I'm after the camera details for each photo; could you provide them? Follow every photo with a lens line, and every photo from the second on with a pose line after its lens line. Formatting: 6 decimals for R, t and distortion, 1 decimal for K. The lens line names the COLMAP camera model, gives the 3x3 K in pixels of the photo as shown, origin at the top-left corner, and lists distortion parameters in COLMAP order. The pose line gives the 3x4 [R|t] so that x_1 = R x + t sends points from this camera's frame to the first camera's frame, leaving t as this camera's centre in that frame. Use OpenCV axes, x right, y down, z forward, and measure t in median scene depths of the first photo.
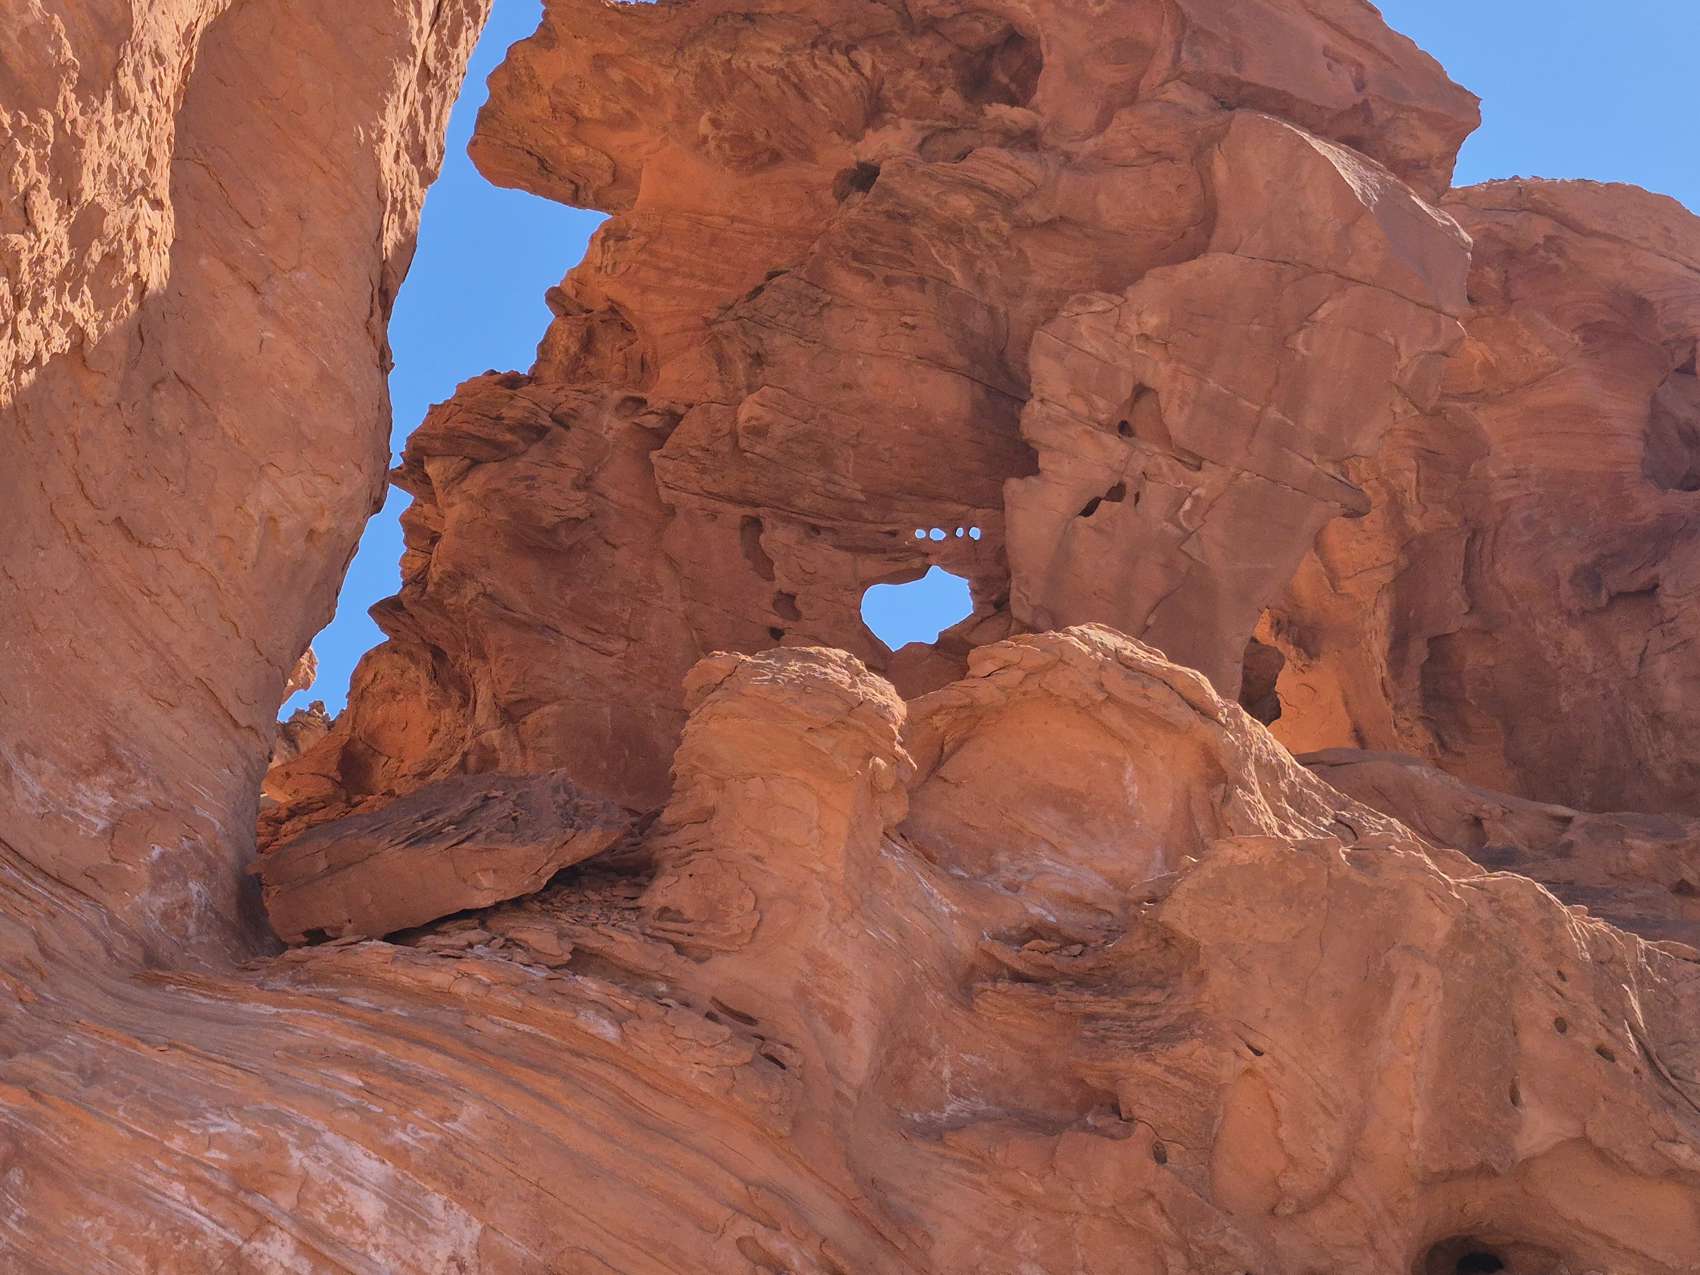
lens RADIAL K [[1203.2, 0, 842.5], [0, 1203.2, 637.8], [0, 0, 1]] dist [0.053435, -0.045655]
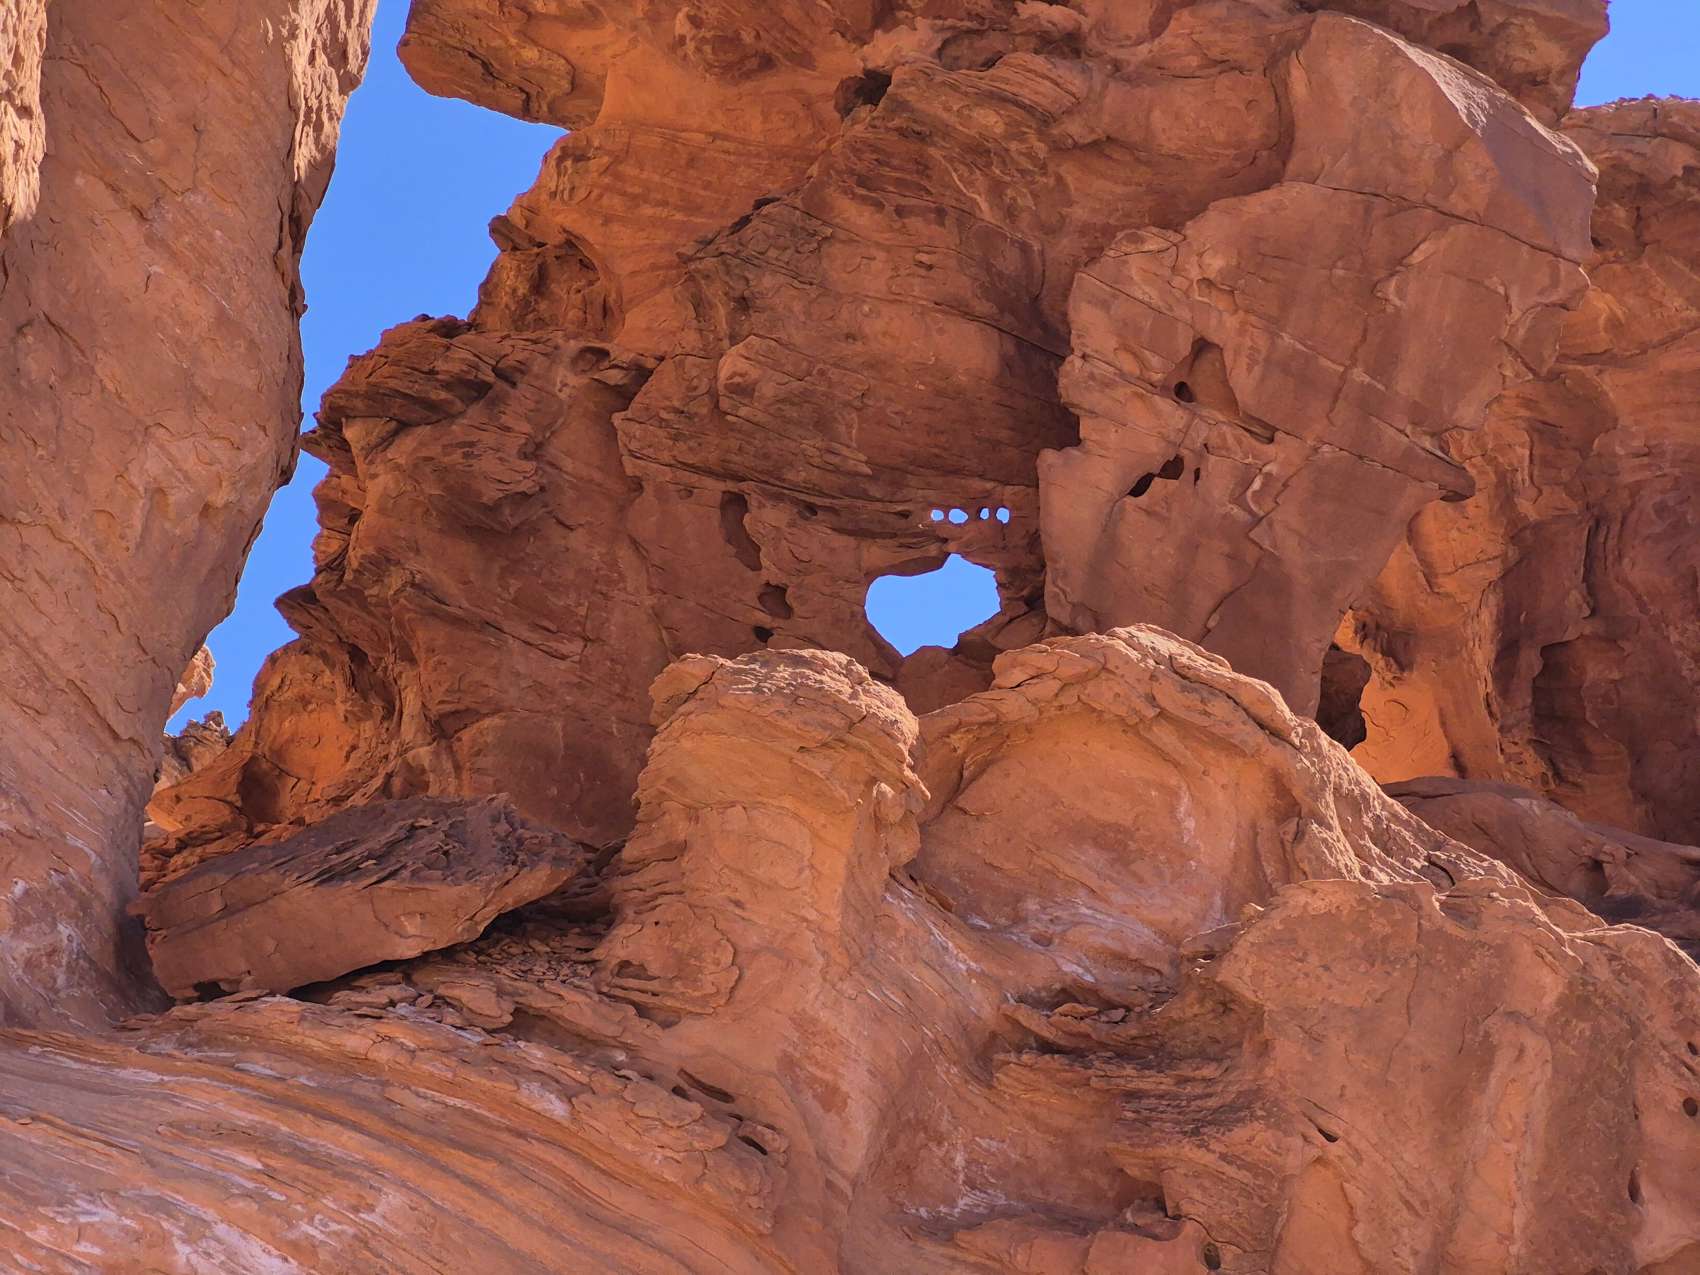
lens RADIAL K [[3418.9, 0, 852.2], [0, 3418.9, 635.7], [0, 0, 1]] dist [0.389066, 0.000000]
pose [[0.999732, 0.009218, -0.021231, 0.058148], [-0.009657, 0.999739, -0.020691, 0.046657], [0.021034, 0.020891, 0.999560, -1.379413]]
